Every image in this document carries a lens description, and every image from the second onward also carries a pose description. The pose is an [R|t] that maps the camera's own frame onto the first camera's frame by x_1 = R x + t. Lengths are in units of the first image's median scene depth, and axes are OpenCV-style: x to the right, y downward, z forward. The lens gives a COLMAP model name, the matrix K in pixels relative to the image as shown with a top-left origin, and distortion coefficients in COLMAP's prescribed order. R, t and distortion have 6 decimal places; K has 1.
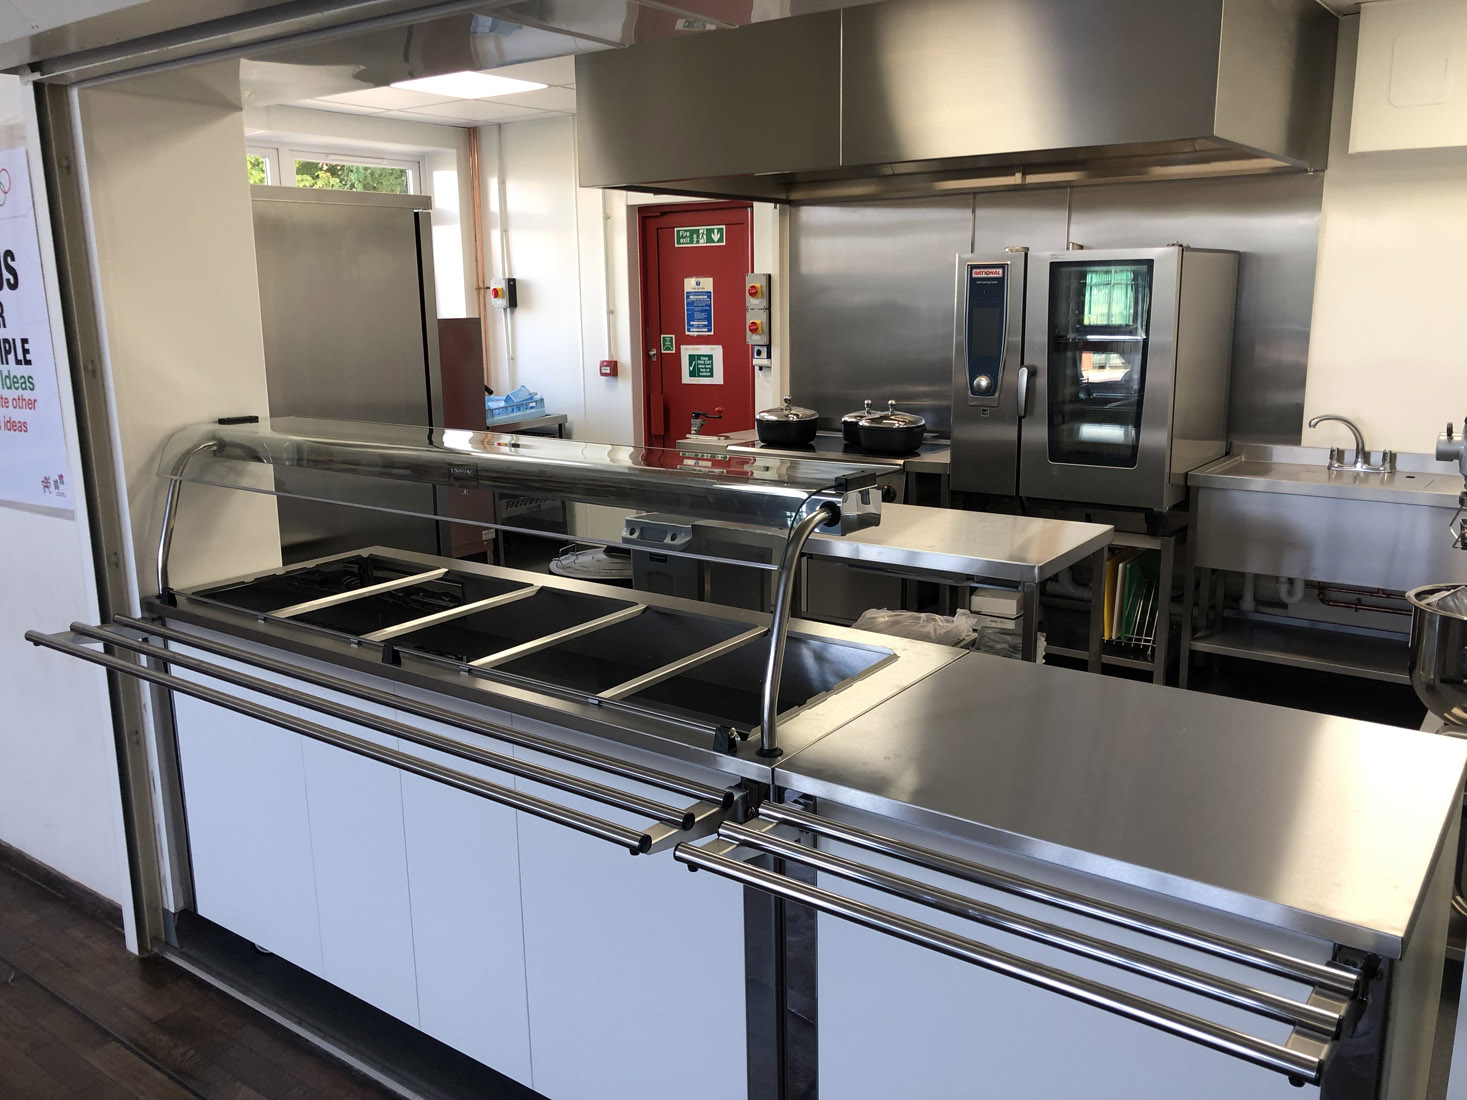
lens RADIAL K [[1200.7, 0, 735.9], [0, 1200.7, 539.8], [0, 0, 1]] dist [0.018265, -0.021748]
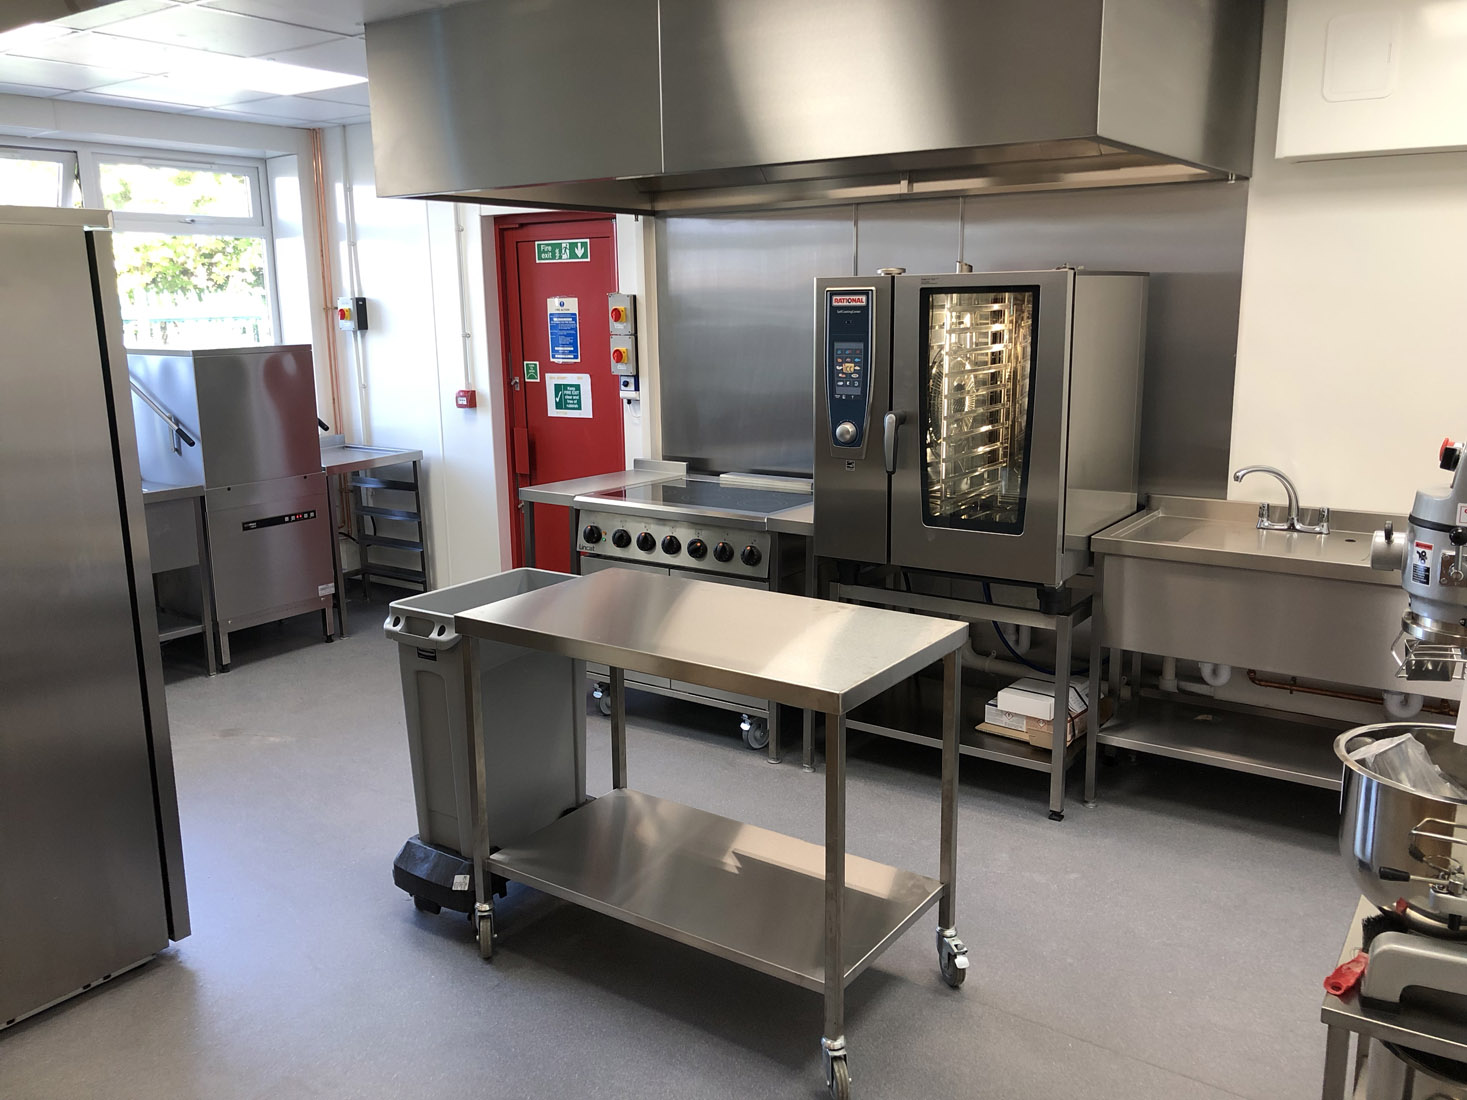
lens RADIAL K [[1200.7, 0, 731.0], [0, 1200.7, 549.3], [0, 0, 1]] dist [0.018265, -0.021748]
pose [[0.999620, -0.008381, 0.026243, 0.073116], [0.008260, 0.999955, 0.004711, -0.038325], [-0.026281, -0.004492, 0.999644, 0.117906]]
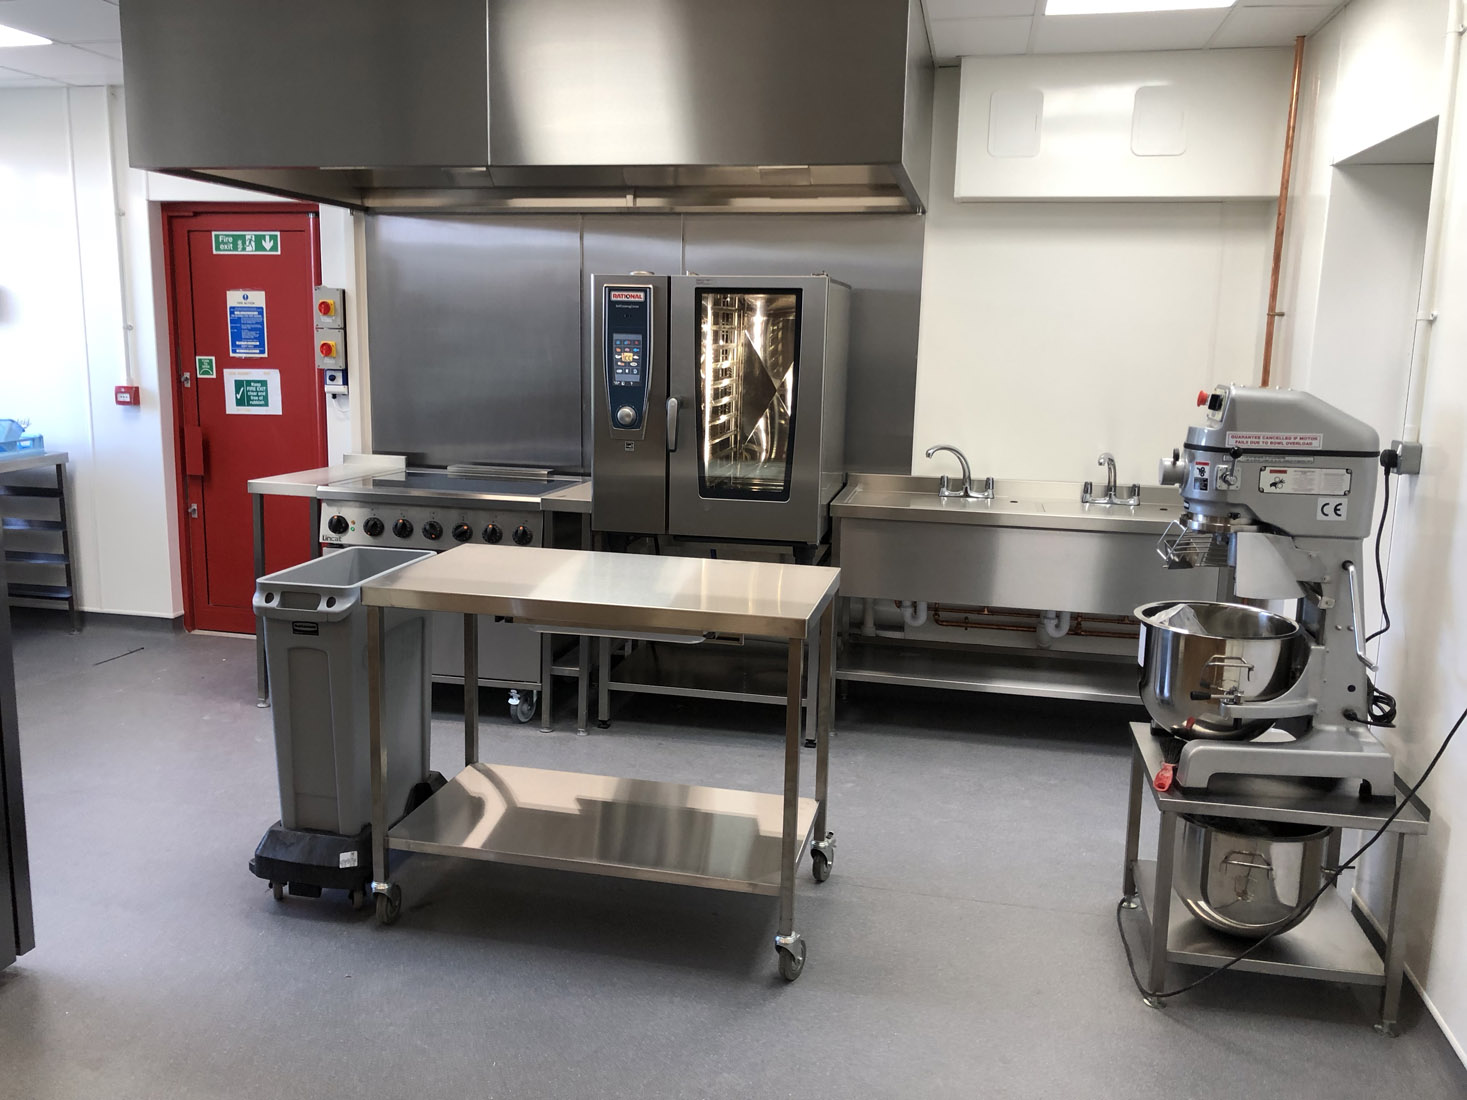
lens RADIAL K [[1200.7, 0, 725.7], [0, 1200.7, 529.1], [0, 0, 1]] dist [0.018265, -0.021748]
pose [[0.909405, -0.038333, 0.414141, -0.087801], [0.053091, 0.998297, -0.024178, -0.010353], [-0.412509, 0.043975, 0.909891, 0.092428]]
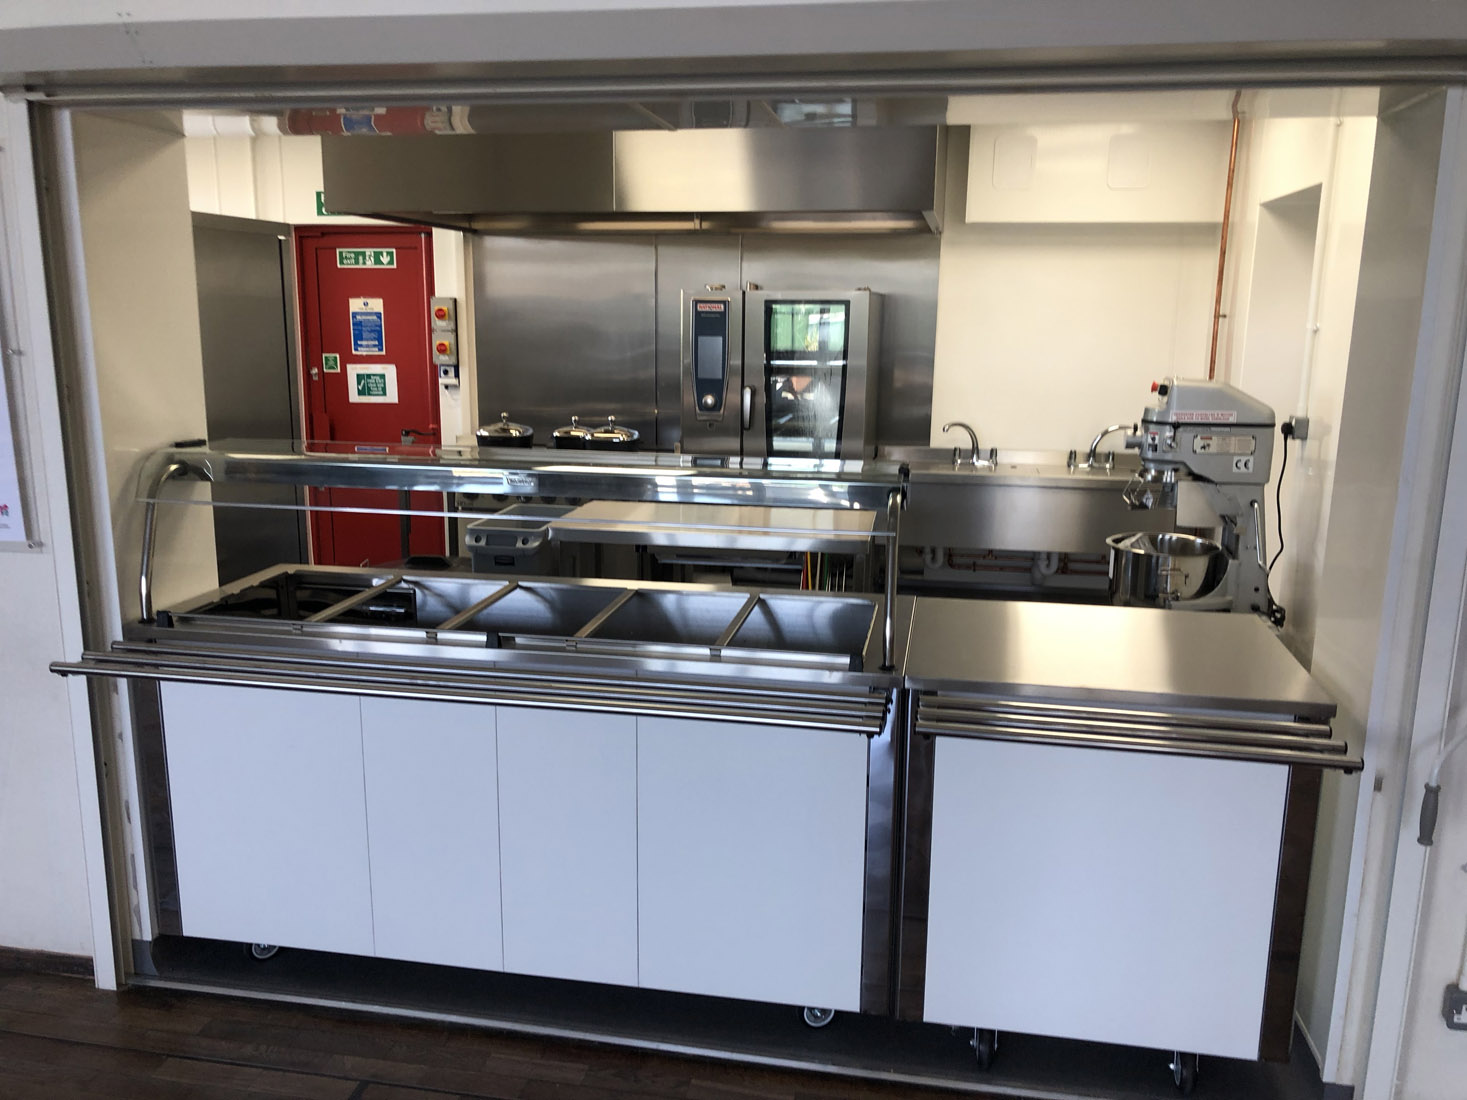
lens RADIAL K [[1200.7, 0, 728.4], [0, 1200.7, 556.5], [0, 0, 1]] dist [0.018265, -0.021748]
pose [[0.901721, -0.064963, 0.427409, -0.218822], [0.064725, 0.997789, 0.015103, 0.004669], [-0.427445, 0.014046, 0.903932, -0.052225]]
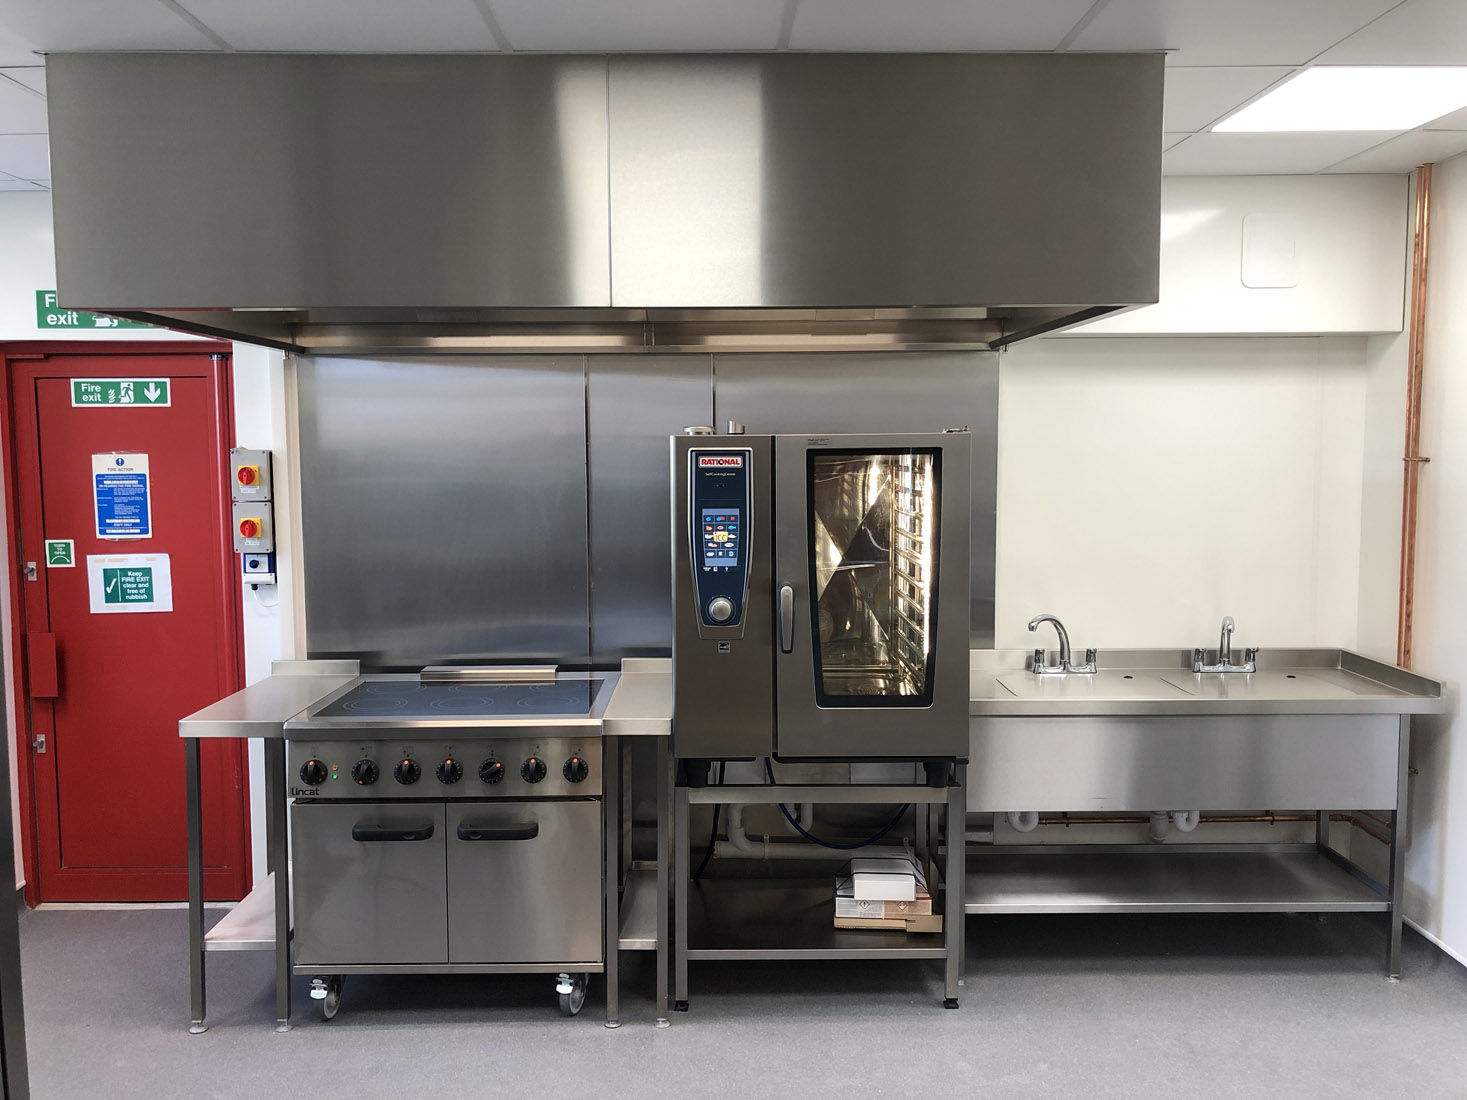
lens RADIAL K [[1200.7, 0, 731.2], [0, 1200.7, 534.5], [0, 0, 1]] dist [0.018265, -0.021748]
pose [[0.799291, -0.038588, 0.599704, -0.172473], [0.116830, 0.988874, -0.092083, -0.079810], [-0.589479, 0.143665, 0.794906, 0.305772]]
